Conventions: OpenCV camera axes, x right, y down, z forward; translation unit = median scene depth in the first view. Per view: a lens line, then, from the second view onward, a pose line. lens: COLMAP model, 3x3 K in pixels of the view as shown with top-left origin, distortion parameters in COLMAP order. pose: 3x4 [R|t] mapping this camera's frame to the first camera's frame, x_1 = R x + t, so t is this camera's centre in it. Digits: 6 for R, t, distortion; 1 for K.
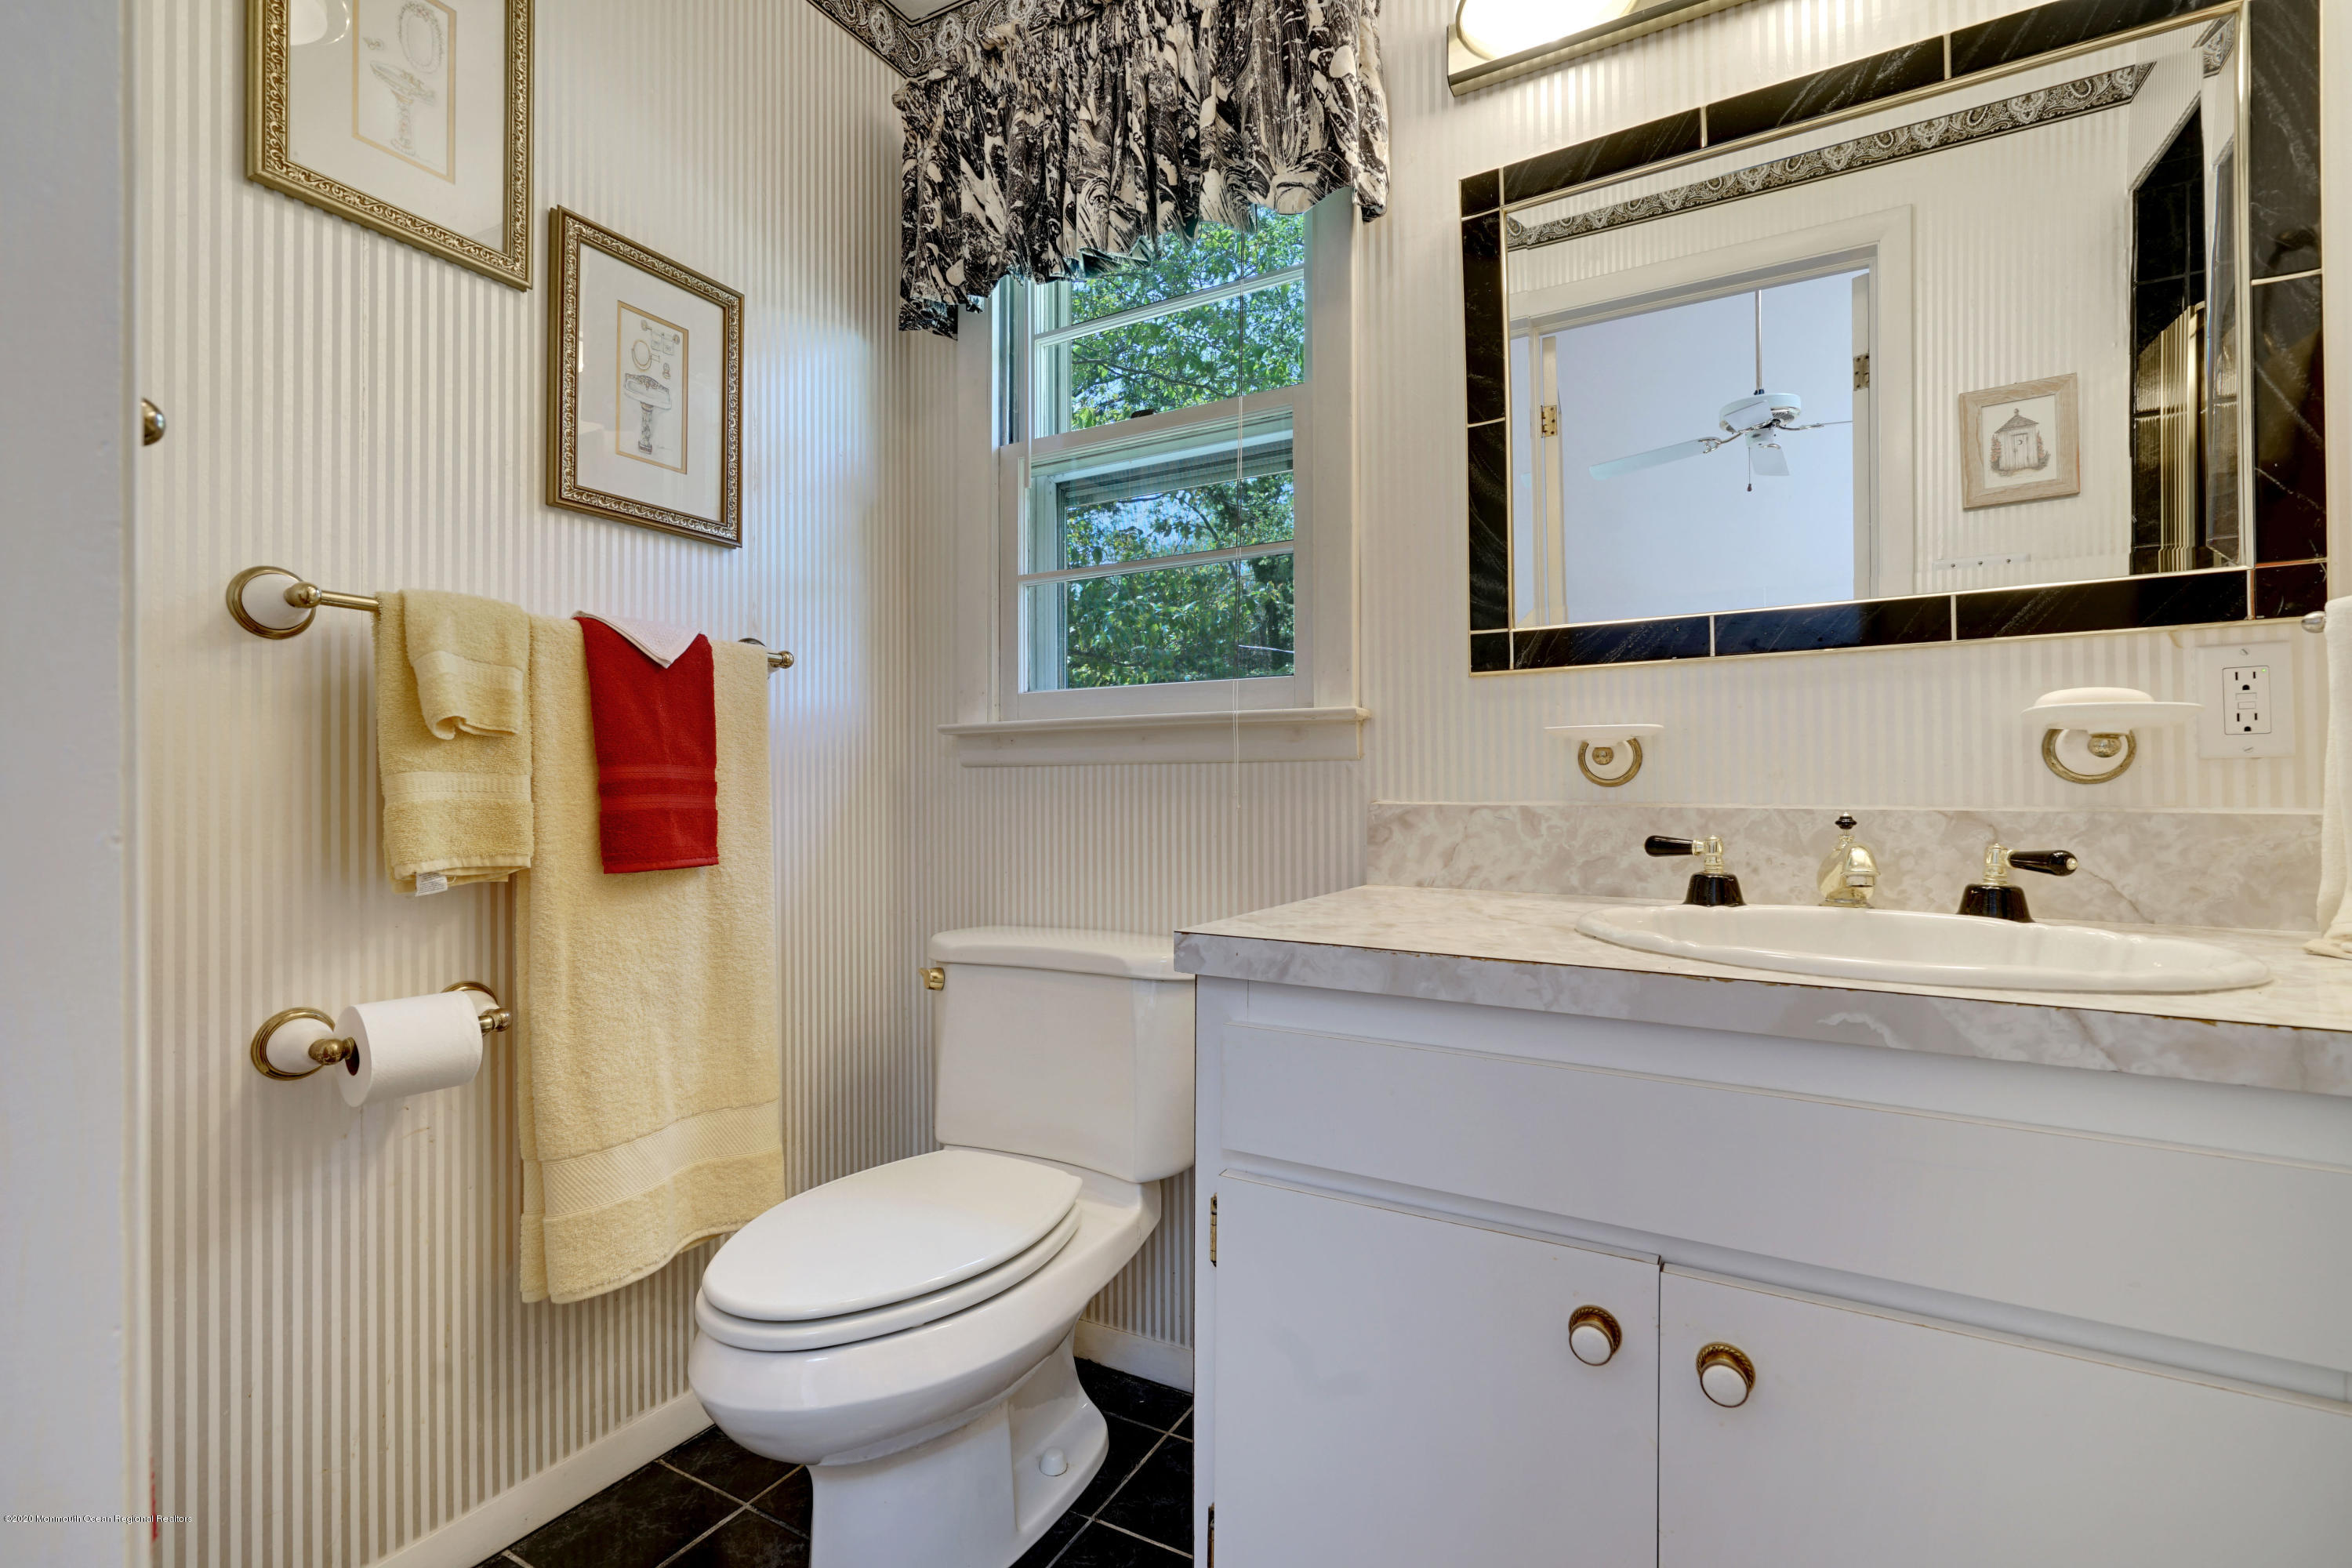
lens RADIAL K [[1058.0, 0, 1159.8], [0, 1058.0, 788.4], [0, 0, 1]] dist [-0.005470, 0.000962]
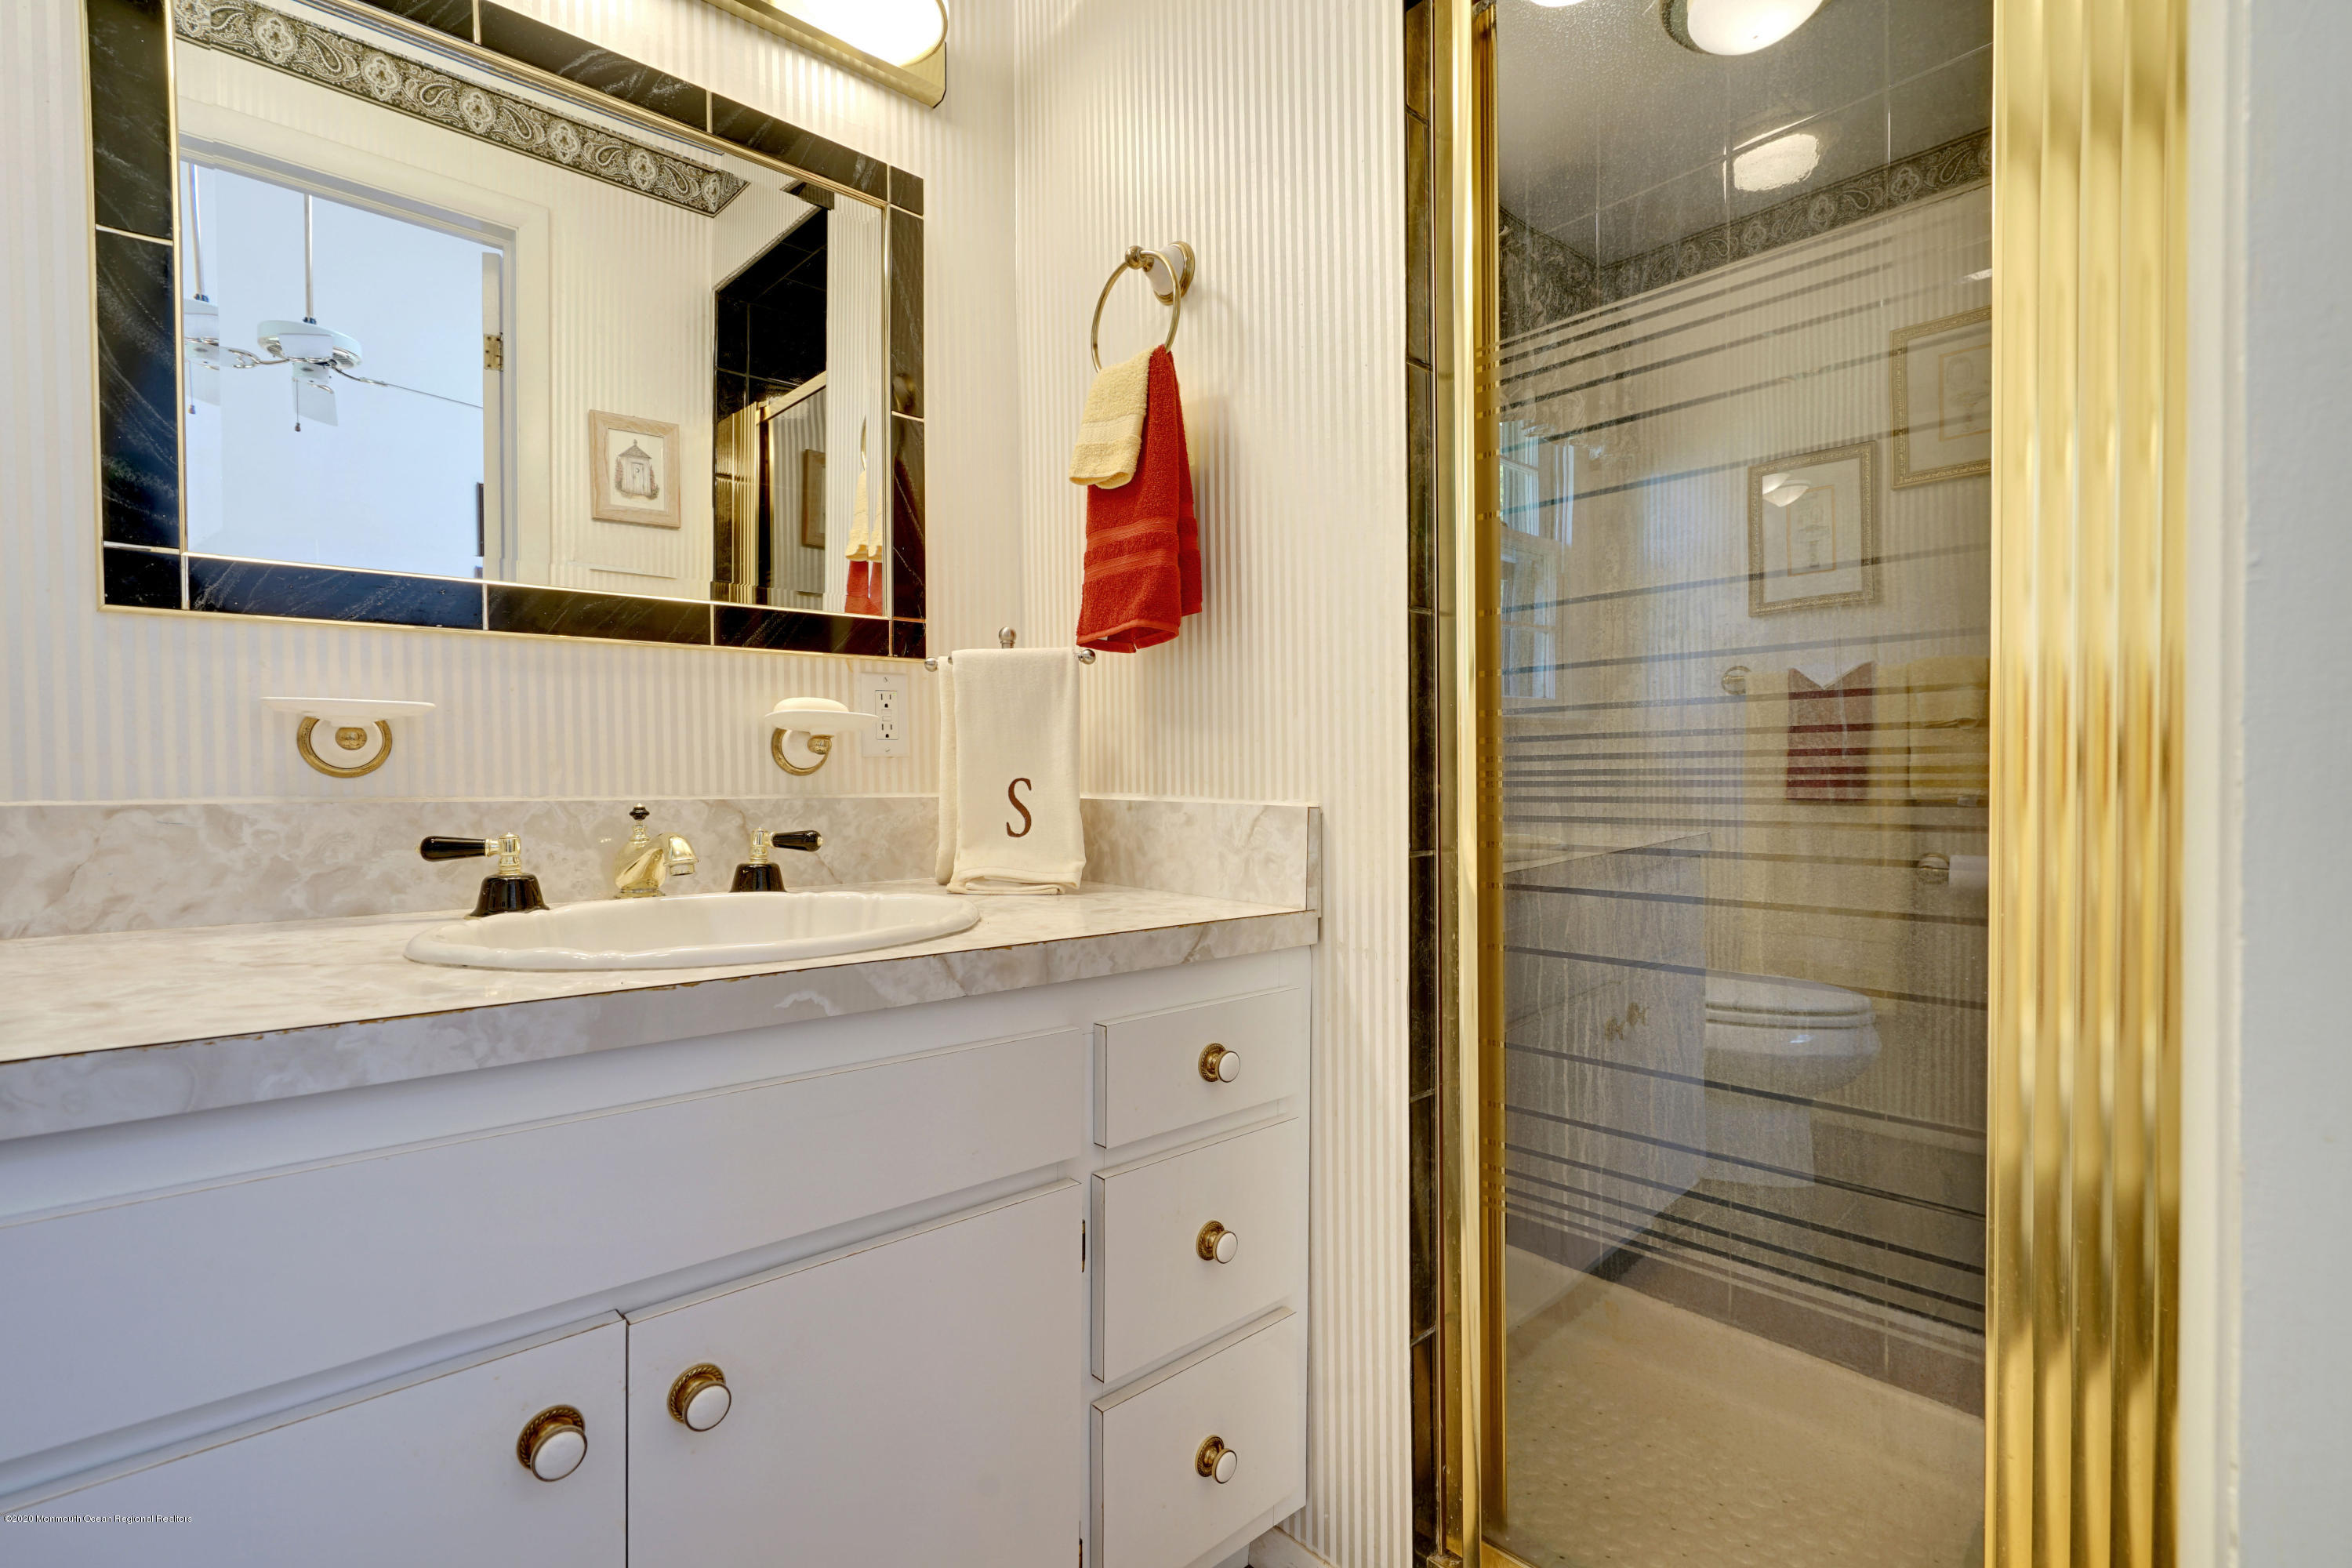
lens RADIAL K [[1058.0, 0, 1166.7], [0, 1058.0, 786.6], [0, 0, 1]] dist [-0.005470, 0.000962]
pose [[0.310295, -0.009242, 0.950595, -0.145256], [-0.001267, 0.999948, 0.010135, -0.003977], [-0.950639, -0.004349, 0.310267, 0.188041]]
